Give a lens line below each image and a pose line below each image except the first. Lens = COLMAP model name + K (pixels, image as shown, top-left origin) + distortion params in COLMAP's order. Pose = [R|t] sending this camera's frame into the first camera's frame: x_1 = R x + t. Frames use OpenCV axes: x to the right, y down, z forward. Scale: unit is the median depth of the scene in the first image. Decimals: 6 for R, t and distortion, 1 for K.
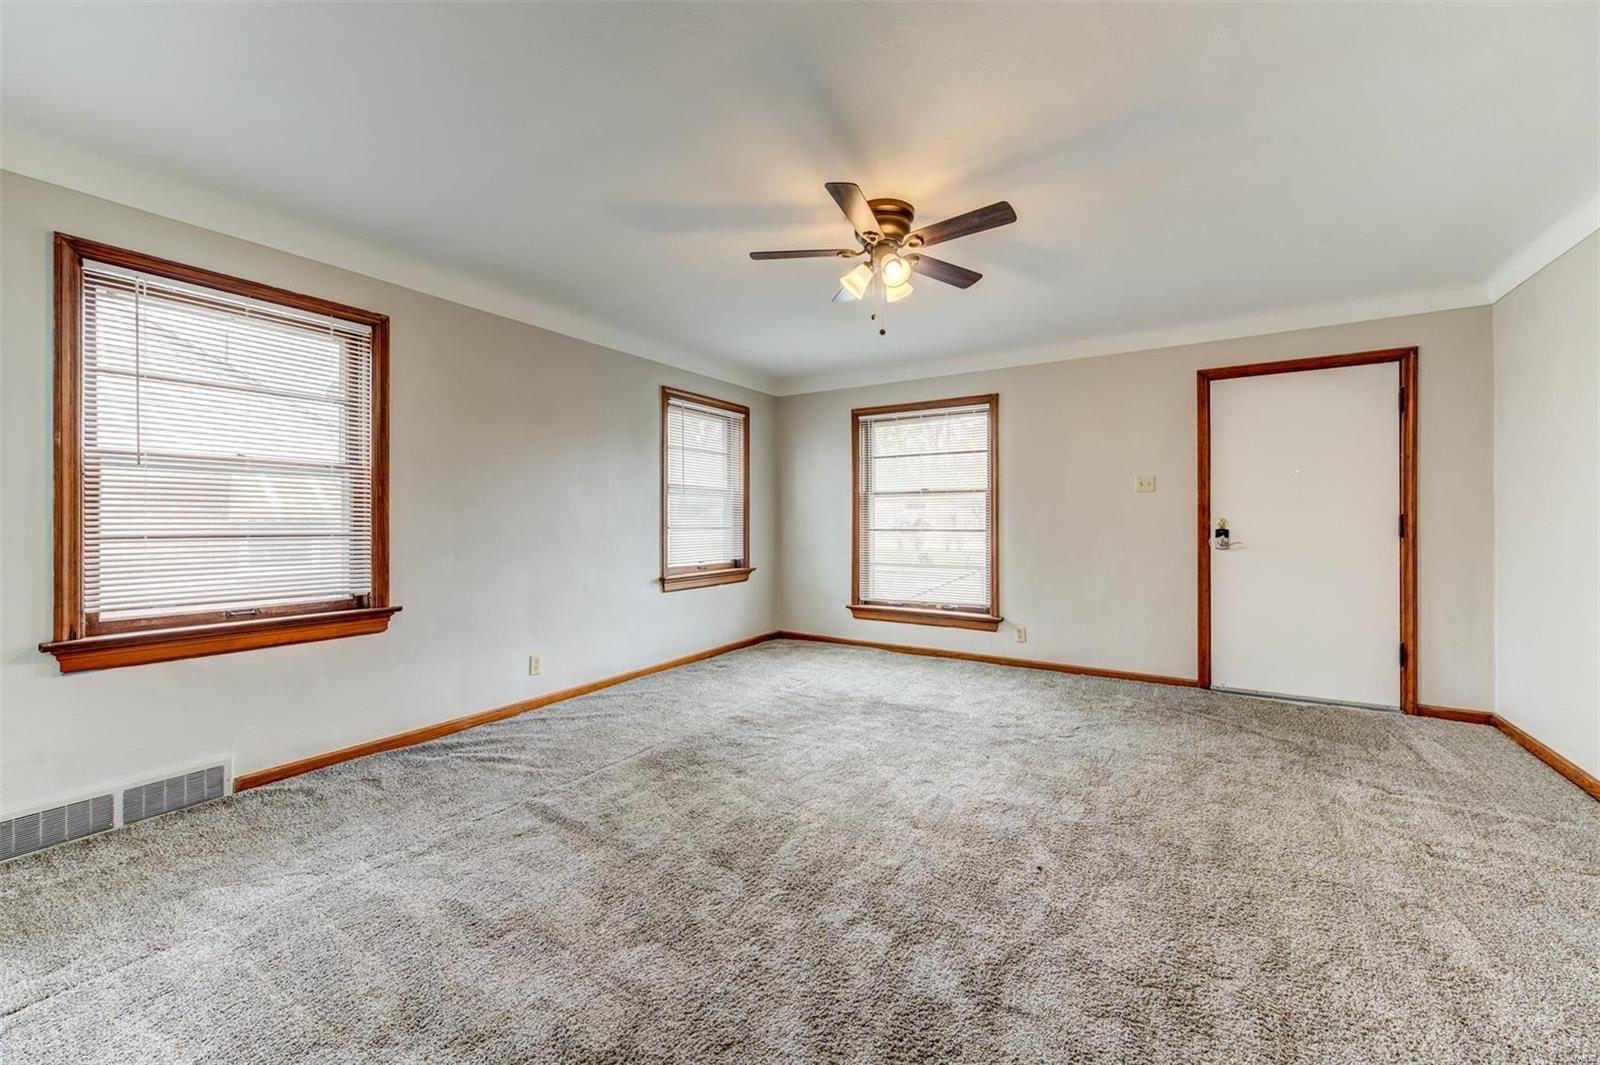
lens RADIAL K [[597.7, 0, 762.7], [0, 597.7, 520.0], [0, 0, 1]] dist [0.001431, 0.000025]
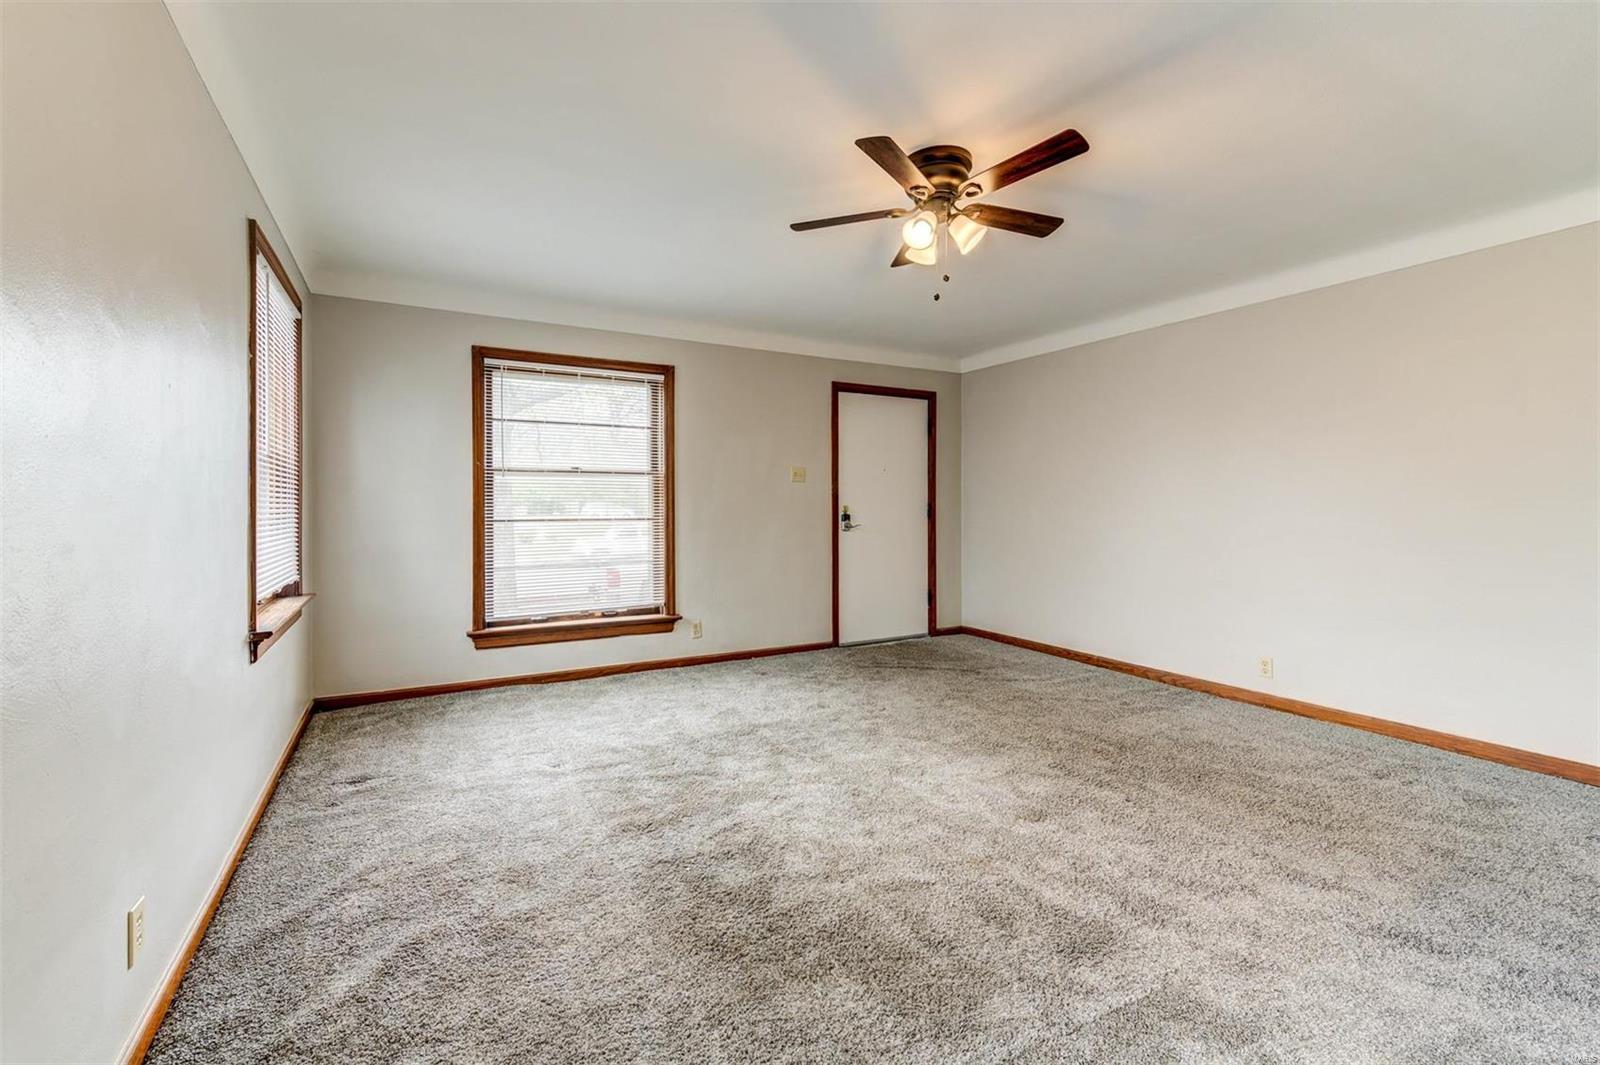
lens RADIAL K [[661.8, 0, 800.5], [0, 661.8, 505.1], [0, 0, 1]] dist [0.001574, -0.000060]
pose [[0.486935, 0.000418, 0.873438, -0.453923], [-0.000038, 1.000000, -0.000457, -0.002757], [-0.873438, 0.000190, 0.486935, 0.416294]]
